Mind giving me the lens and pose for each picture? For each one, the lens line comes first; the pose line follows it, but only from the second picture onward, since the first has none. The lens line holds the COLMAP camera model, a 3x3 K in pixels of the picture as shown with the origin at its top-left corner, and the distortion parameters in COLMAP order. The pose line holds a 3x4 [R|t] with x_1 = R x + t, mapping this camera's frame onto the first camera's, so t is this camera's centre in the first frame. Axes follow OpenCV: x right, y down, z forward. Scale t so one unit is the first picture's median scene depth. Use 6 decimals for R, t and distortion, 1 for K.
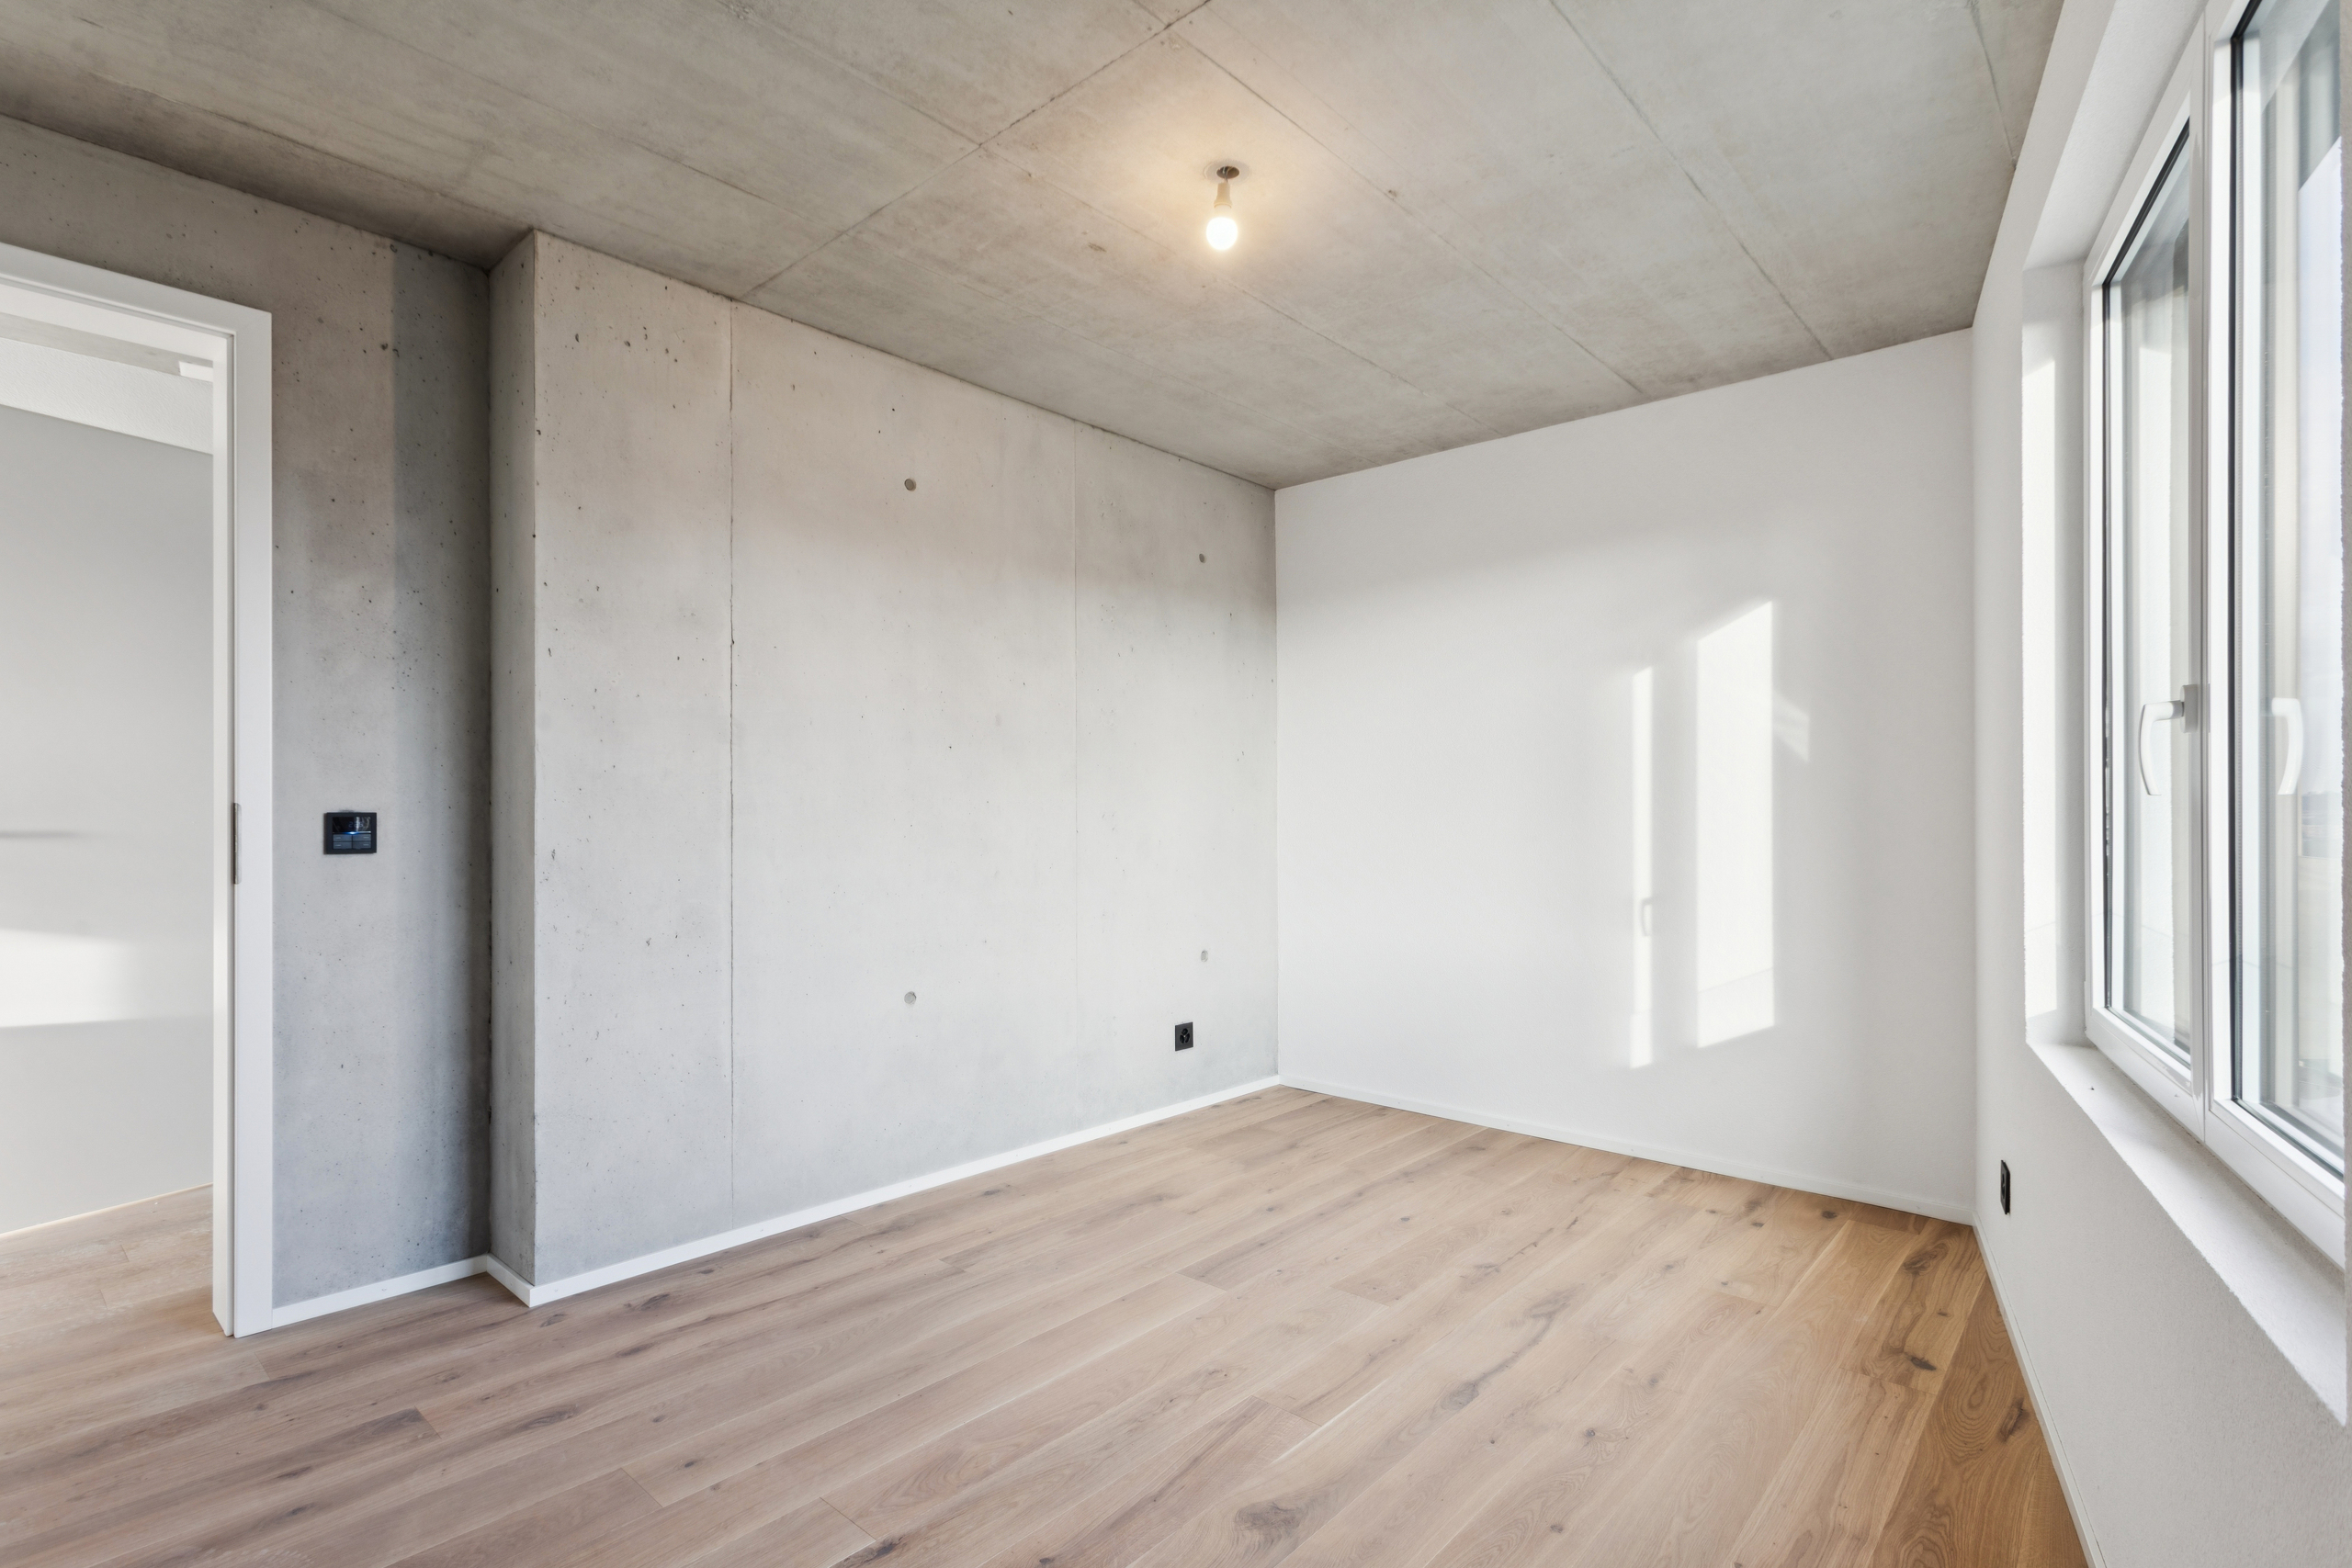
lens RADIAL K [[1119.7, 0, 1183.1], [0, 1119.7, 803.3], [0, 0, 1]] dist [0.012630, -0.000066]
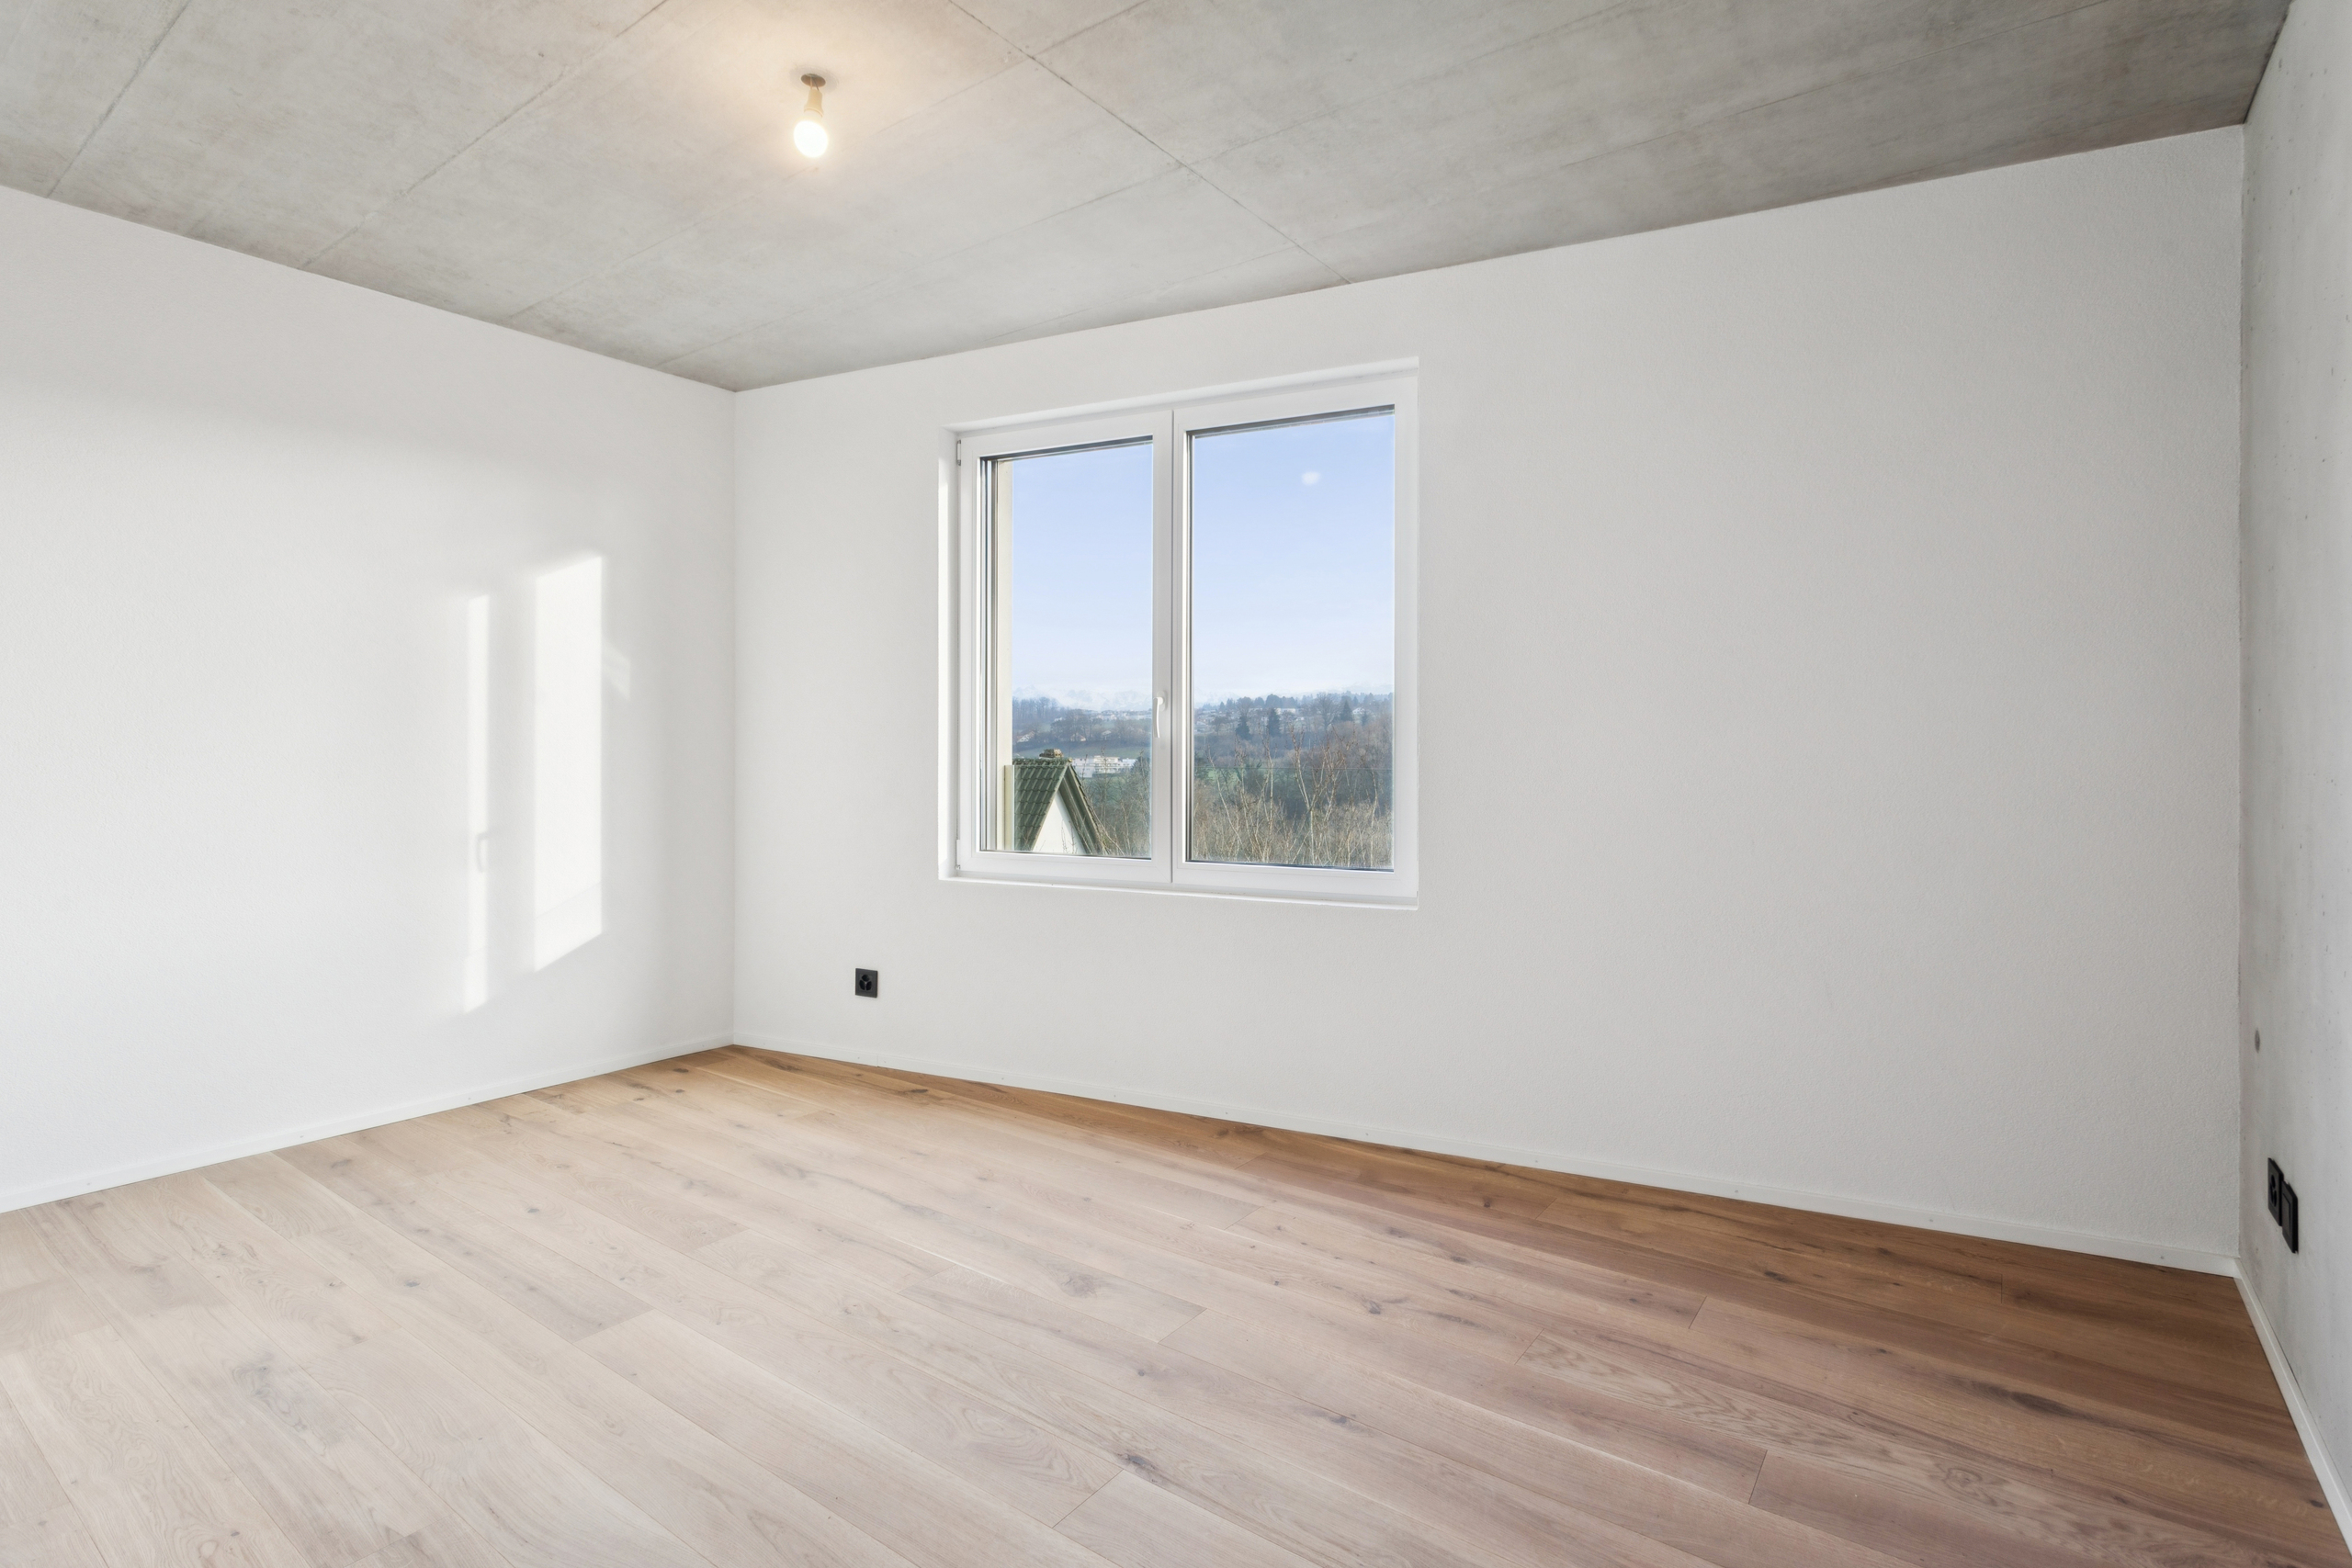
lens RADIAL K [[1102.8, 0, 1172.8], [0, 1102.8, 737.1], [0, 0, 1]] dist [0.011660, -0.000001]
pose [[-0.066900, 0.007352, 0.997733, -0.635645], [-0.008667, 0.999931, -0.007949, 0.005180], [-0.997722, -0.009179, -0.066832, 0.516410]]
